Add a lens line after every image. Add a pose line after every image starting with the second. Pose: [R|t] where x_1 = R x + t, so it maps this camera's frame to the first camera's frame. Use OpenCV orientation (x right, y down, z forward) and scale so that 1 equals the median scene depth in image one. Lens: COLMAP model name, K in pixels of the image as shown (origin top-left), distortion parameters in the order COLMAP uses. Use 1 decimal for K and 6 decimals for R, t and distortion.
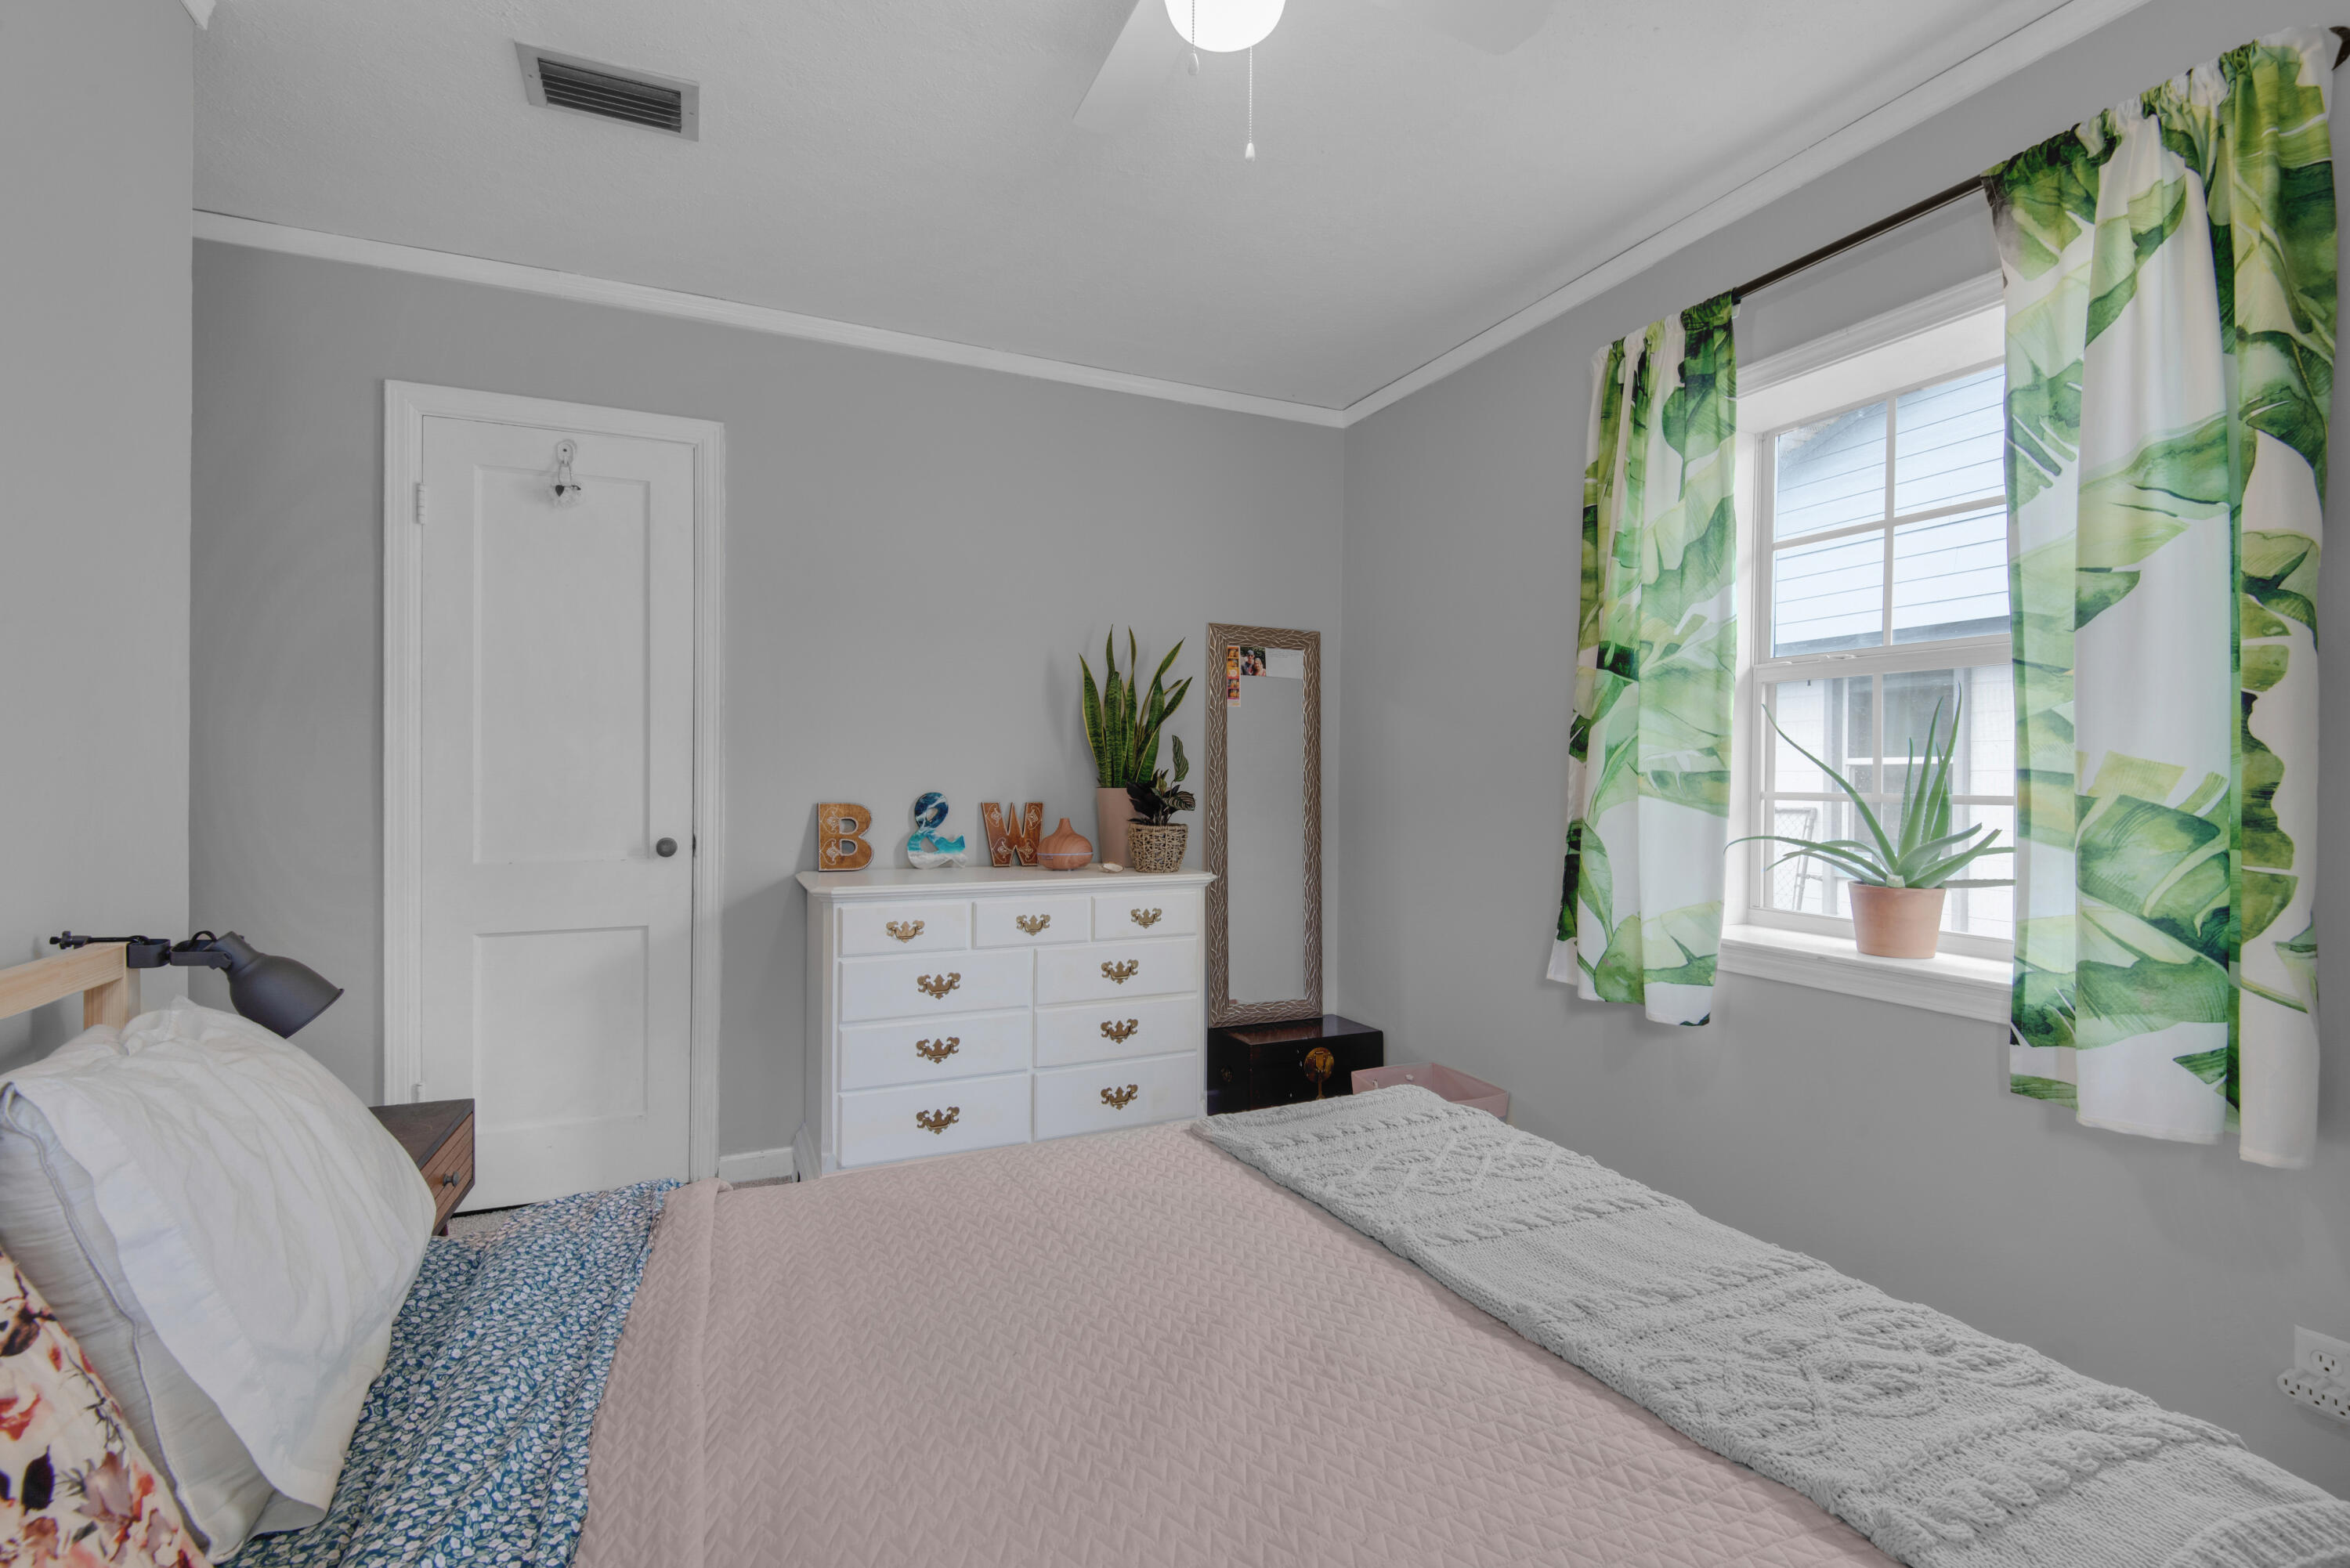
lens RADIAL K [[1072.6, 0, 1175.0], [0, 1072.6, 784.0], [0, 0, 1]] dist [0.001317, 0.000334]
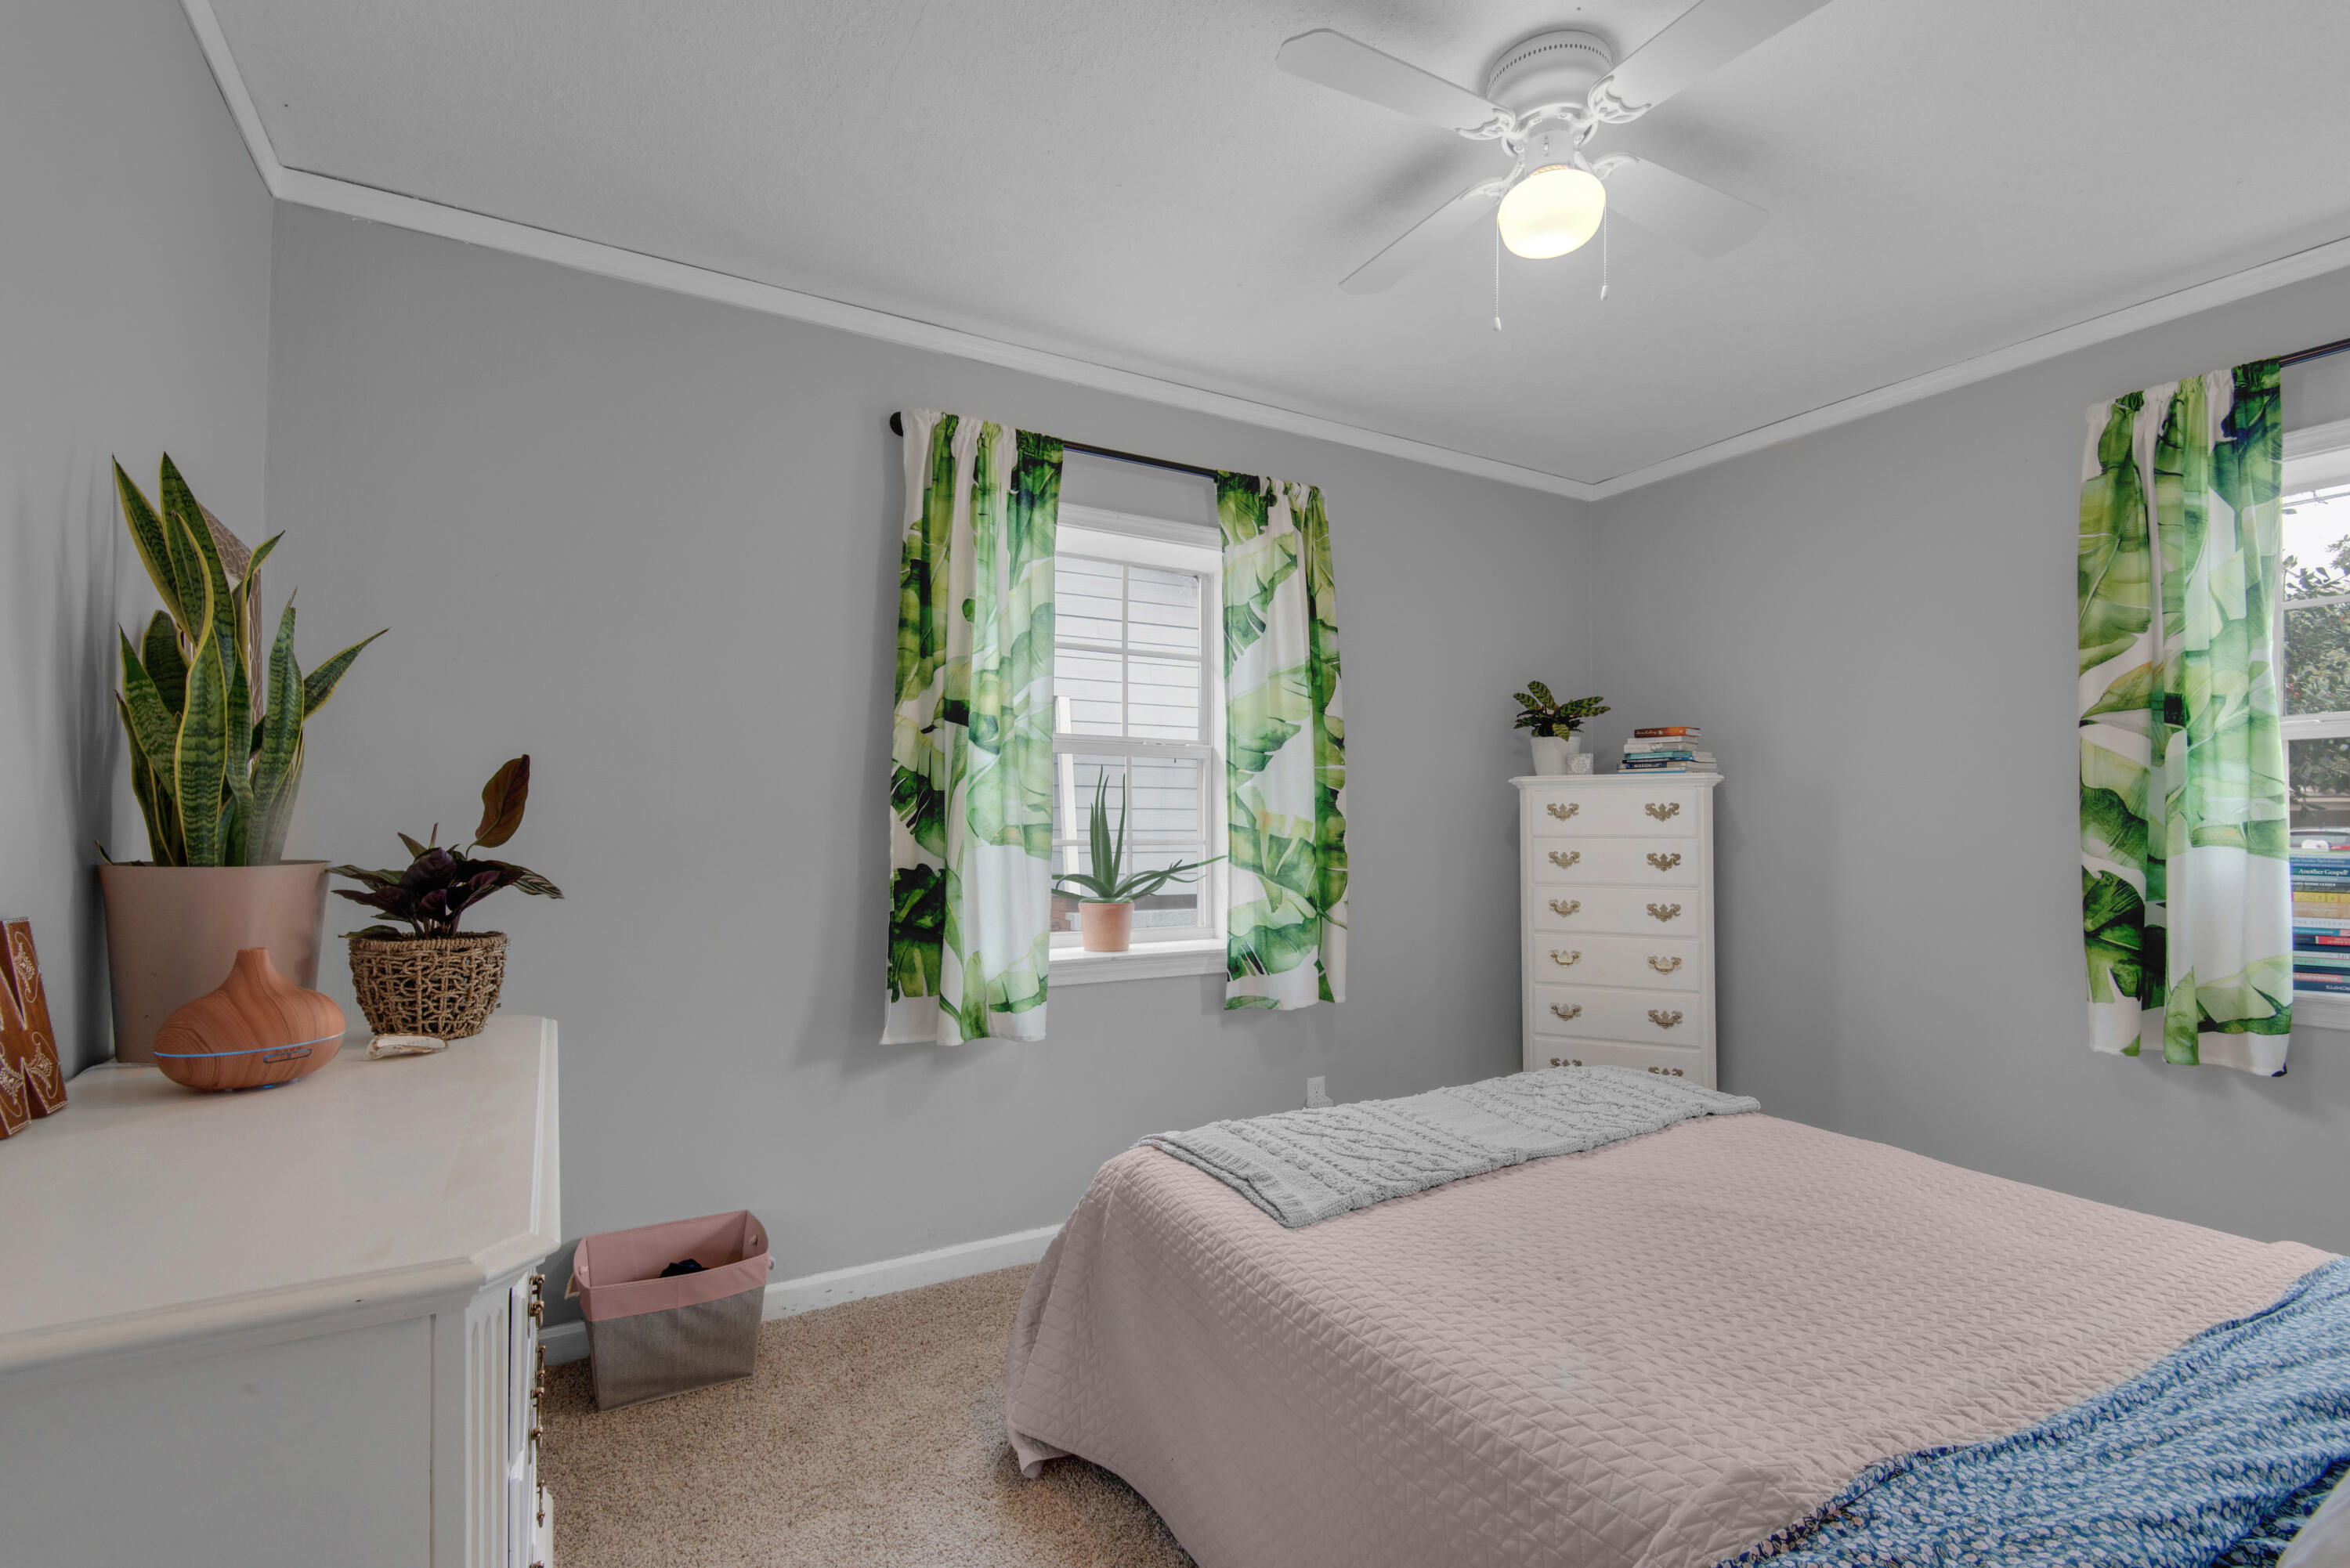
lens RADIAL K [[1053.7, 0, 1170.1], [0, 1053.7, 824.7], [0, 0, 1]] dist [0.001306, 0.000097]
pose [[-0.090987, -0.000590, 0.995852, -0.900942], [0.007518, 0.999971, 0.001280, -0.014401], [-0.995824, 0.007603, -0.090980, 1.242625]]
